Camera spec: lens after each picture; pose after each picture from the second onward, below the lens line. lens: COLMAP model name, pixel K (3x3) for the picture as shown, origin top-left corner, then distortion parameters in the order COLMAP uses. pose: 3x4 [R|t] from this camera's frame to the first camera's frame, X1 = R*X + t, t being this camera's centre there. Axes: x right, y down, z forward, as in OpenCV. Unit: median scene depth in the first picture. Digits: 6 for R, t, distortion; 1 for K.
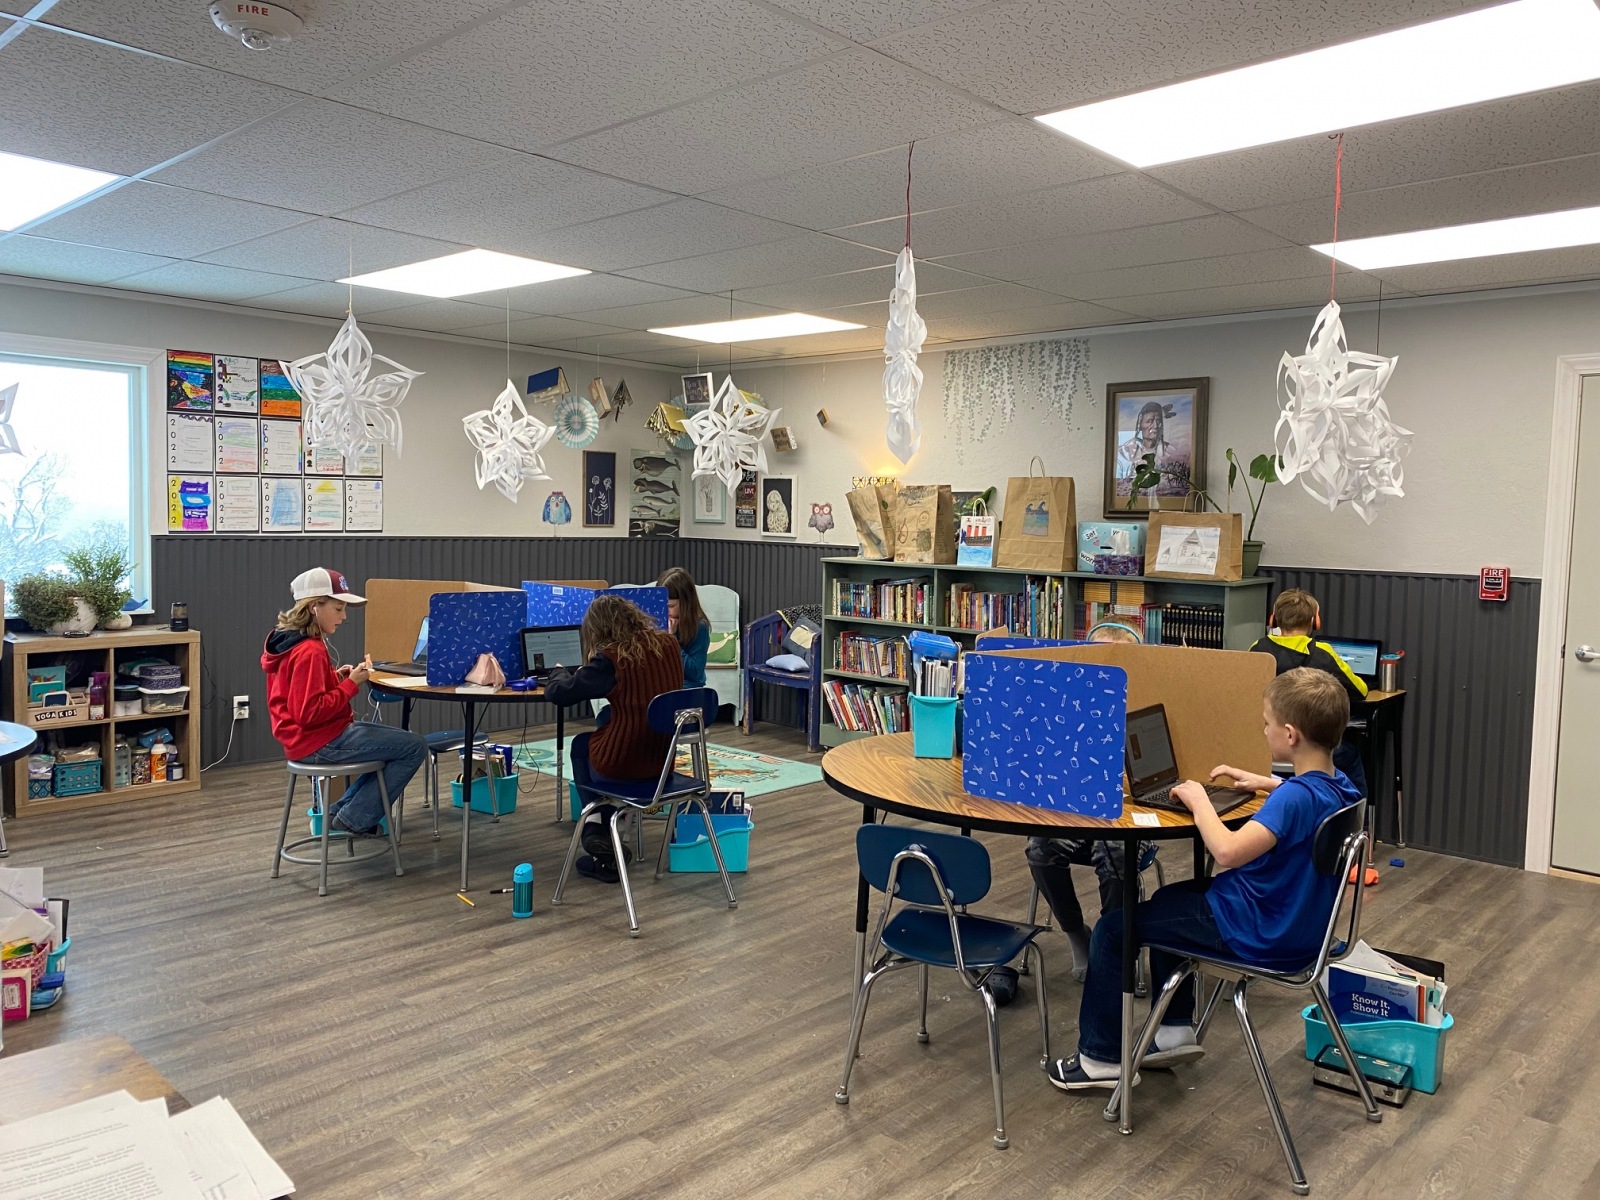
lens RADIAL K [[1210.9, 0, 802.1], [0, 1210.9, 590.1], [0, 0, 1]] dist [-0.000136, 0.001601]
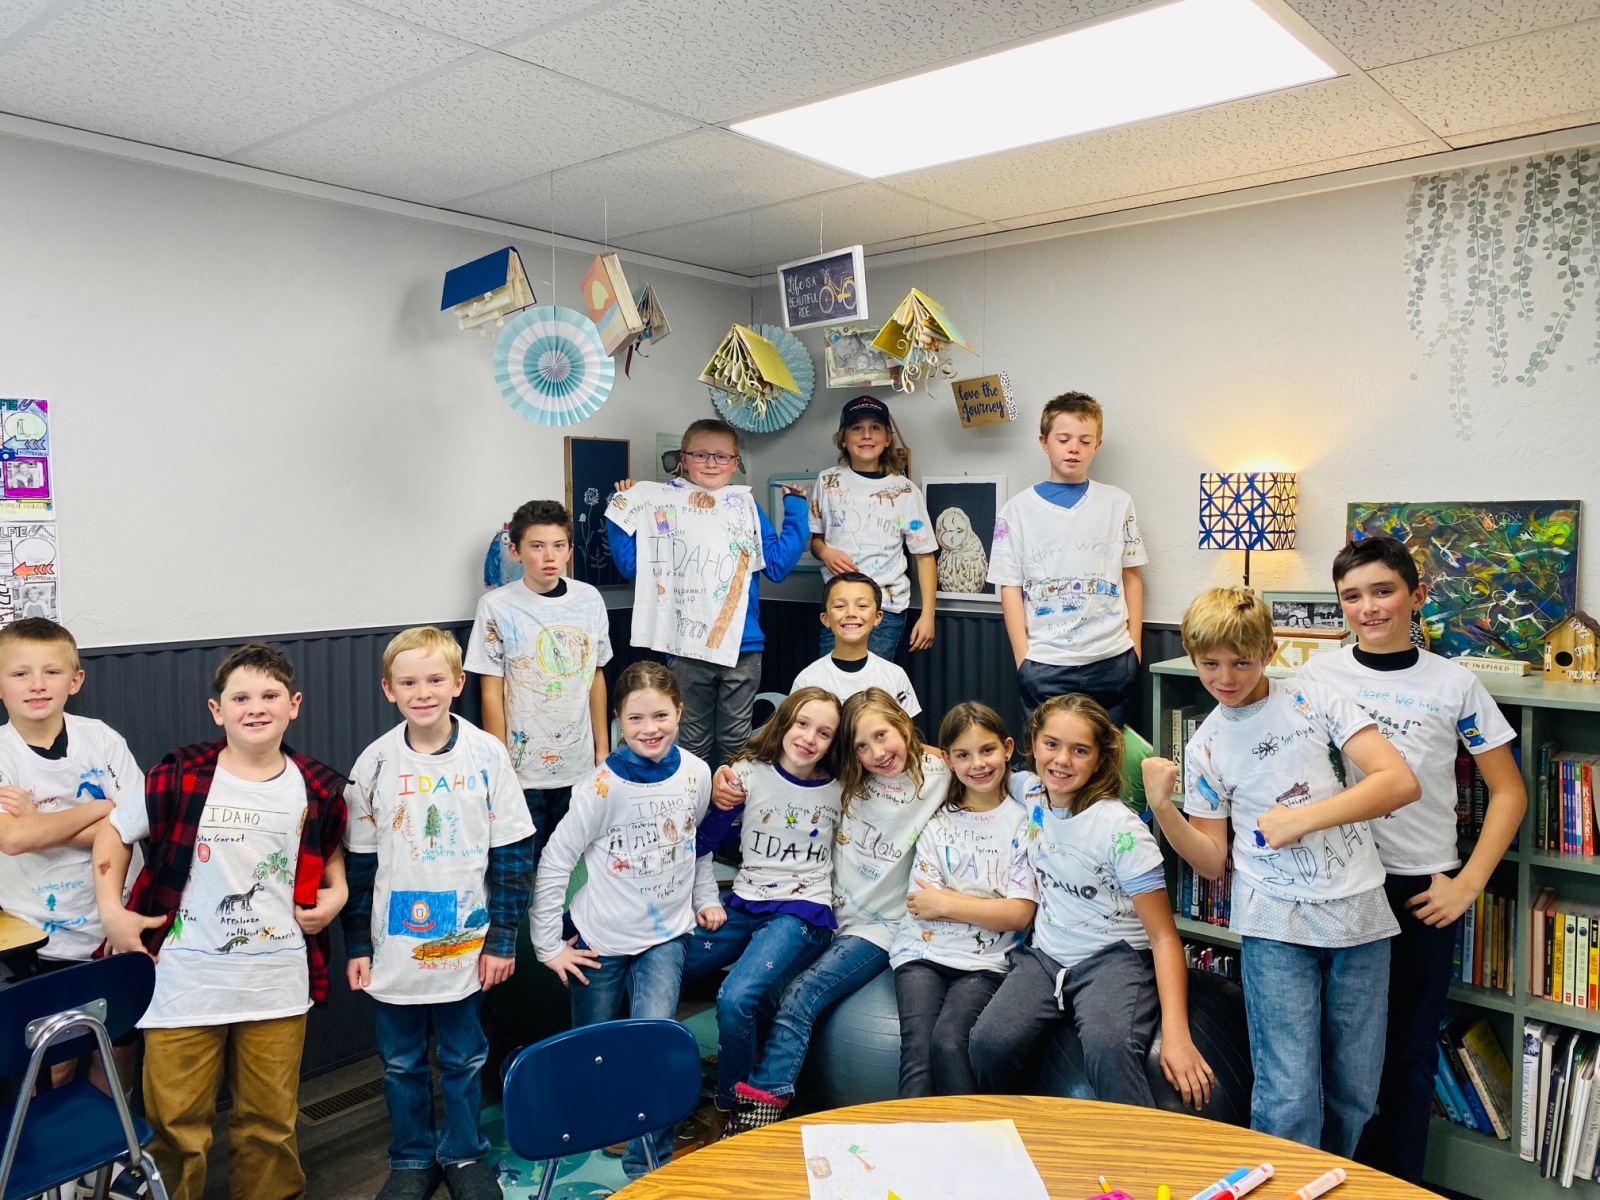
lens RADIAL K [[1210.9, 0, 779.3], [0, 1210.9, 577.4], [0, 0, 1]] dist [-0.000136, 0.001601]
pose [[0.999090, -0.026850, 0.033153, -0.124582], [0.027391, 0.999497, -0.015975, -0.054044], [-0.032708, 0.016868, 0.999323, 0.573263]]
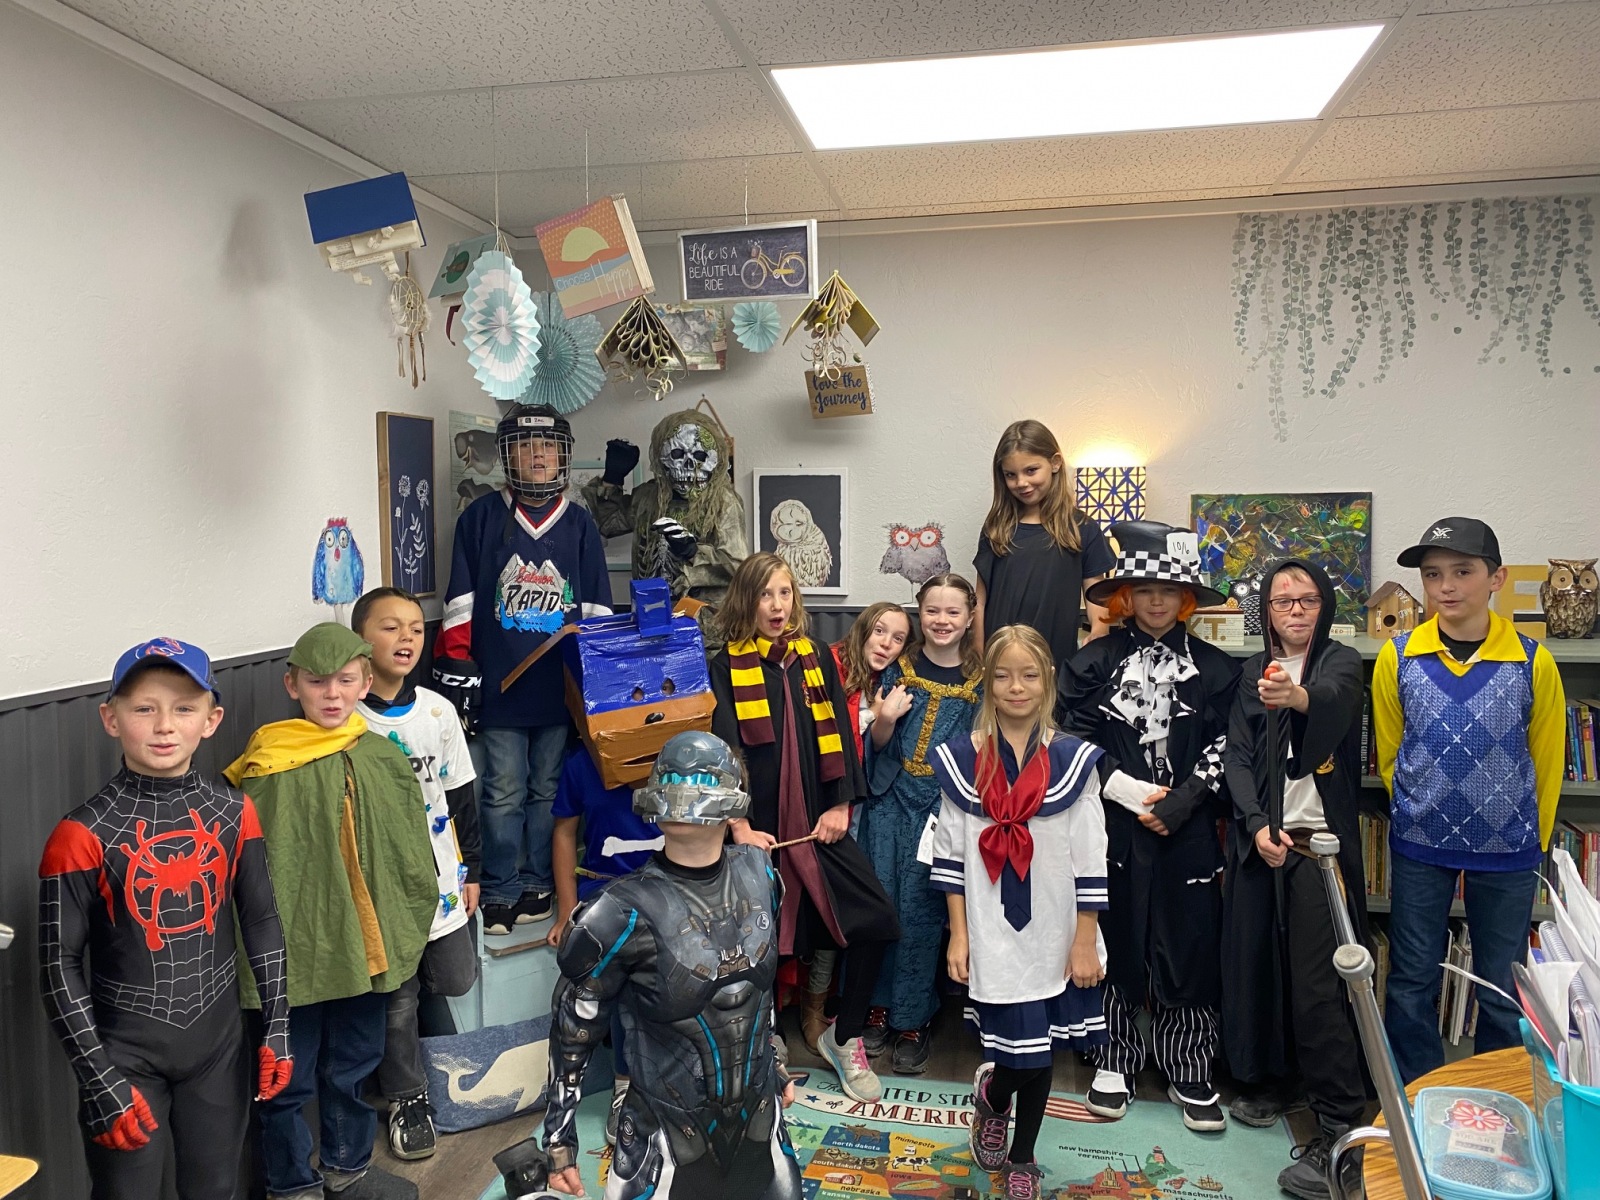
lens RADIAL K [[1210.9, 0, 788.6], [0, 1210.9, 583.9], [0, 0, 1]] dist [-0.000136, 0.001601]
pose [[0.852379, -0.062956, 0.519121, -0.308638], [0.062330, 0.997881, 0.018674, -0.065325], [-0.519197, 0.016440, 0.854496, 0.664876]]
